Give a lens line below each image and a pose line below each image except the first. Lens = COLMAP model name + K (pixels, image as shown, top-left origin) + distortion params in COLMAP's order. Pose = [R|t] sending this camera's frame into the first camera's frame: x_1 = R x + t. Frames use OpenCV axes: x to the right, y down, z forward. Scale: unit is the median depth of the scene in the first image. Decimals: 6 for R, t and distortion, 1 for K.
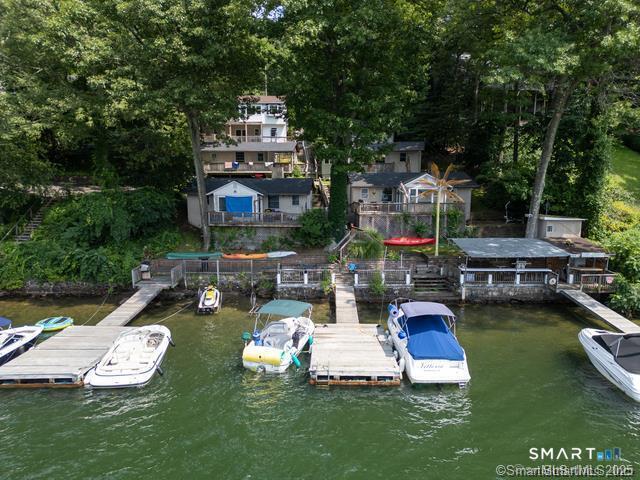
lens RADIAL K [[447.1, 0, 320.0], [0, 447.1, 240.0], [0, 0, 1]] dist [0.074115, -0.075257]
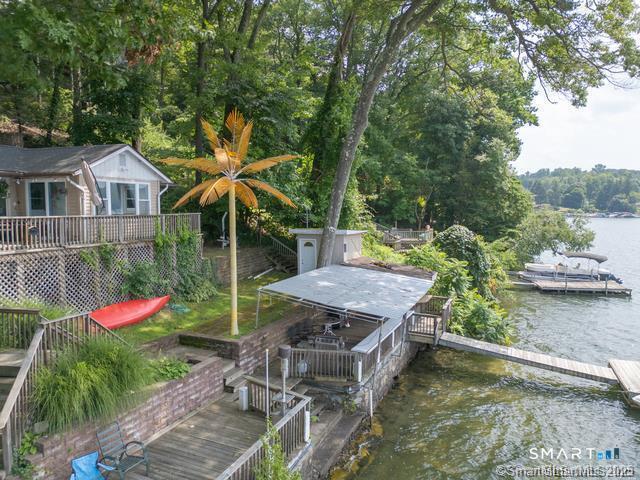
lens RADIAL K [[447.1, 0, 320.0], [0, 447.1, 240.0], [0, 0, 1]] dist [0.074115, -0.075257]
pose [[0.409514, -0.067522, 0.909802, -0.093522], [0.122026, 0.992350, 0.018723, -0.053523], [-0.904106, 0.103352, 0.414621, 0.780211]]
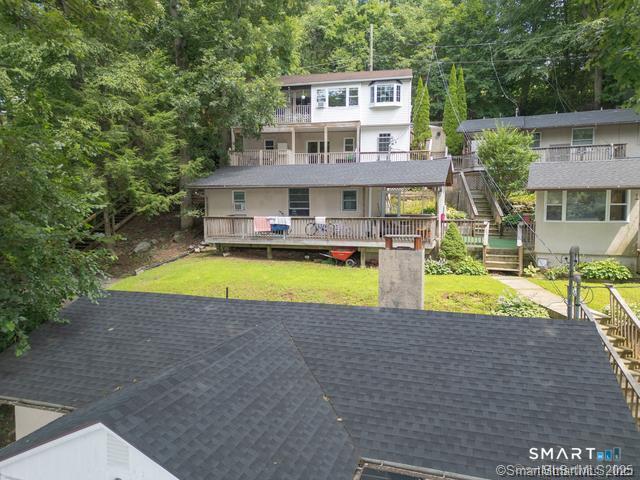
lens RADIAL K [[454.3, 0, 320.0], [0, 454.3, 240.0], [0, 0, 1]] dist [0.069466, -0.057256]
pose [[0.973328, 0.014409, -0.228967, -0.109069], [-0.028830, 0.997796, -0.059760, -0.203509], [0.227601, 0.064767, 0.971598, 0.993207]]
